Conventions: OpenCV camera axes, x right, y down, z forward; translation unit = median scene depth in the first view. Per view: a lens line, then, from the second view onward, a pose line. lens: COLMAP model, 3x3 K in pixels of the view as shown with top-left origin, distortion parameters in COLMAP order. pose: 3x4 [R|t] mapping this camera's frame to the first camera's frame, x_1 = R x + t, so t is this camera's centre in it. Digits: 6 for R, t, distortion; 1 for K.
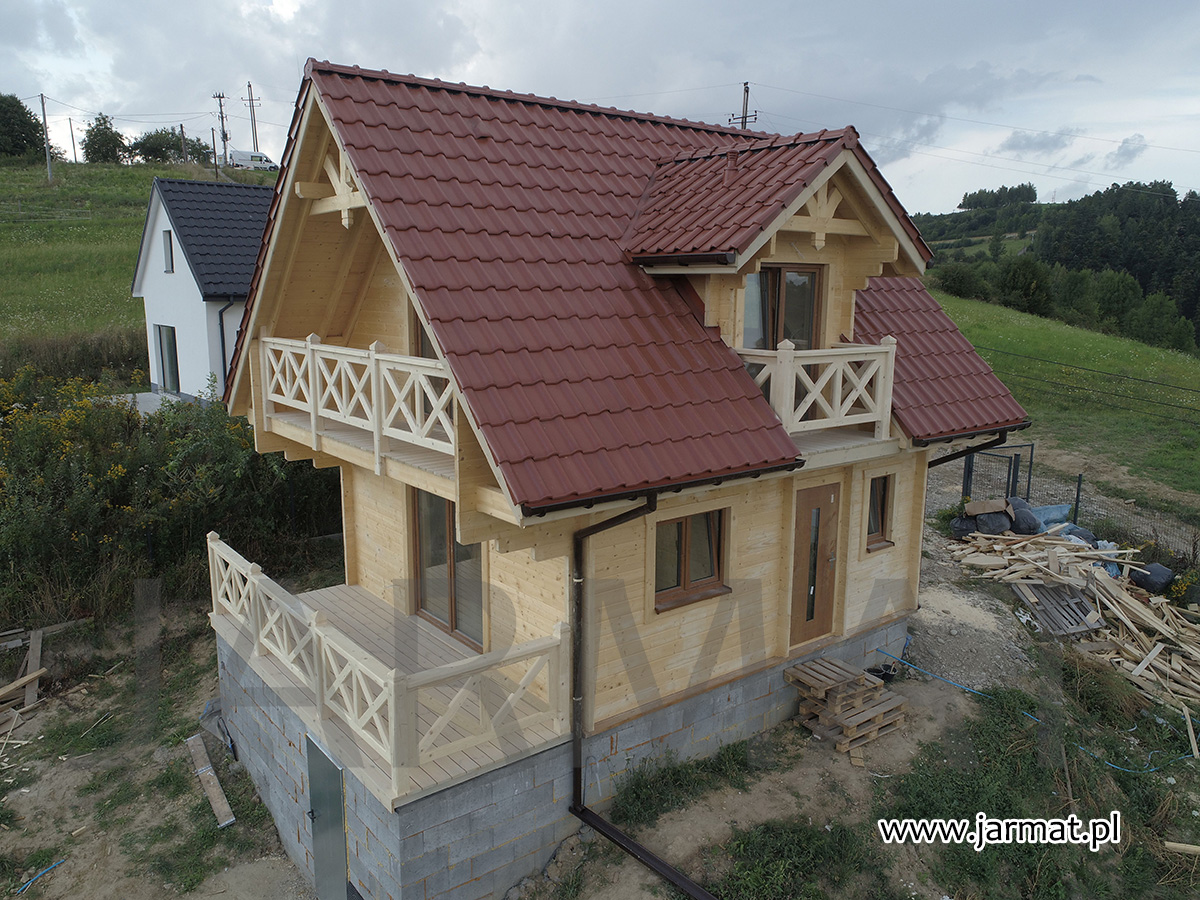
lens RADIAL K [[893.3, 0, 600.0], [0, 893.3, 450.0], [0, 0, 1]] dist [-0.003123, 0.003128]
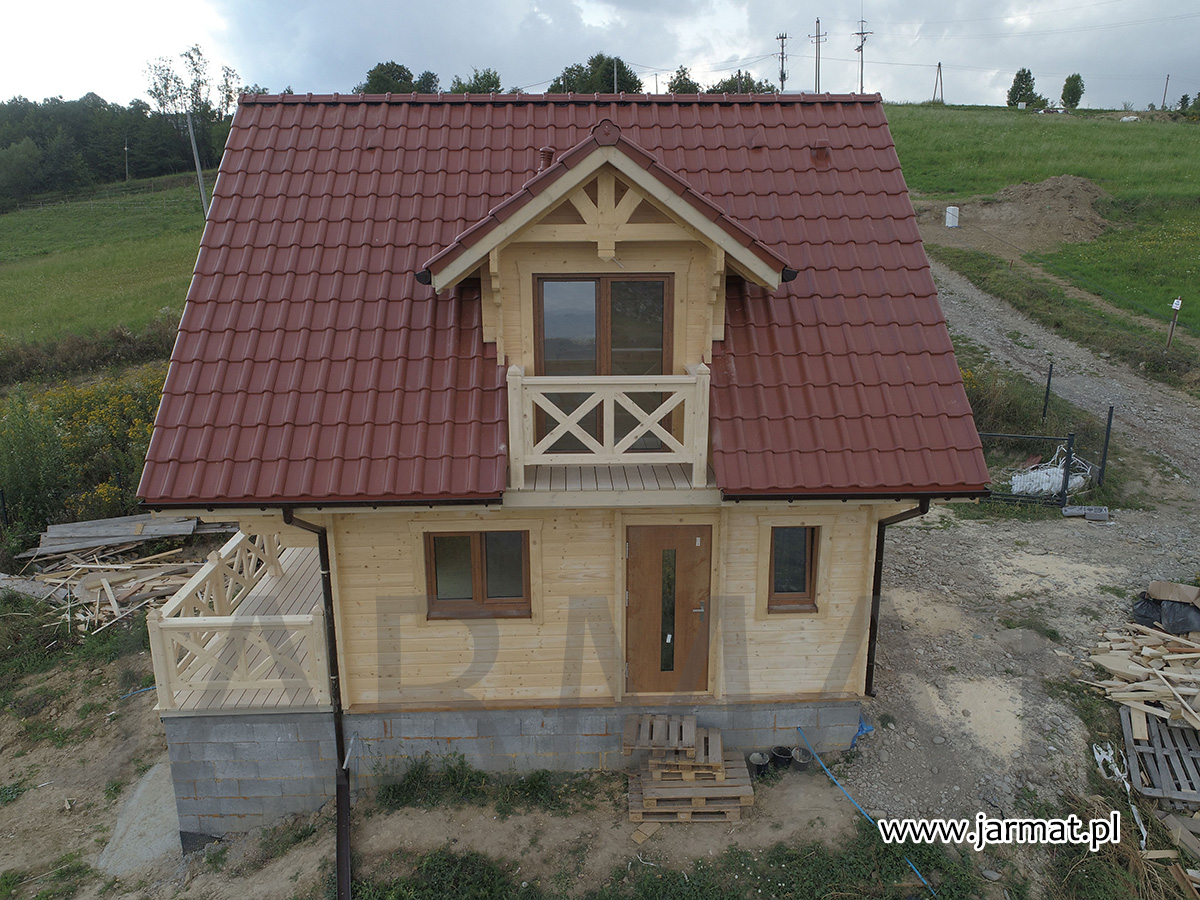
lens RADIAL K [[893.3, 0, 600.0], [0, 893.3, 450.0], [0, 0, 1]] dist [-0.003123, 0.003128]
pose [[0.813862, 0.139072, -0.564170, 0.727035], [-0.097716, 0.989865, 0.103046, -0.125476], [0.572783, -0.028737, 0.819203, 0.264269]]
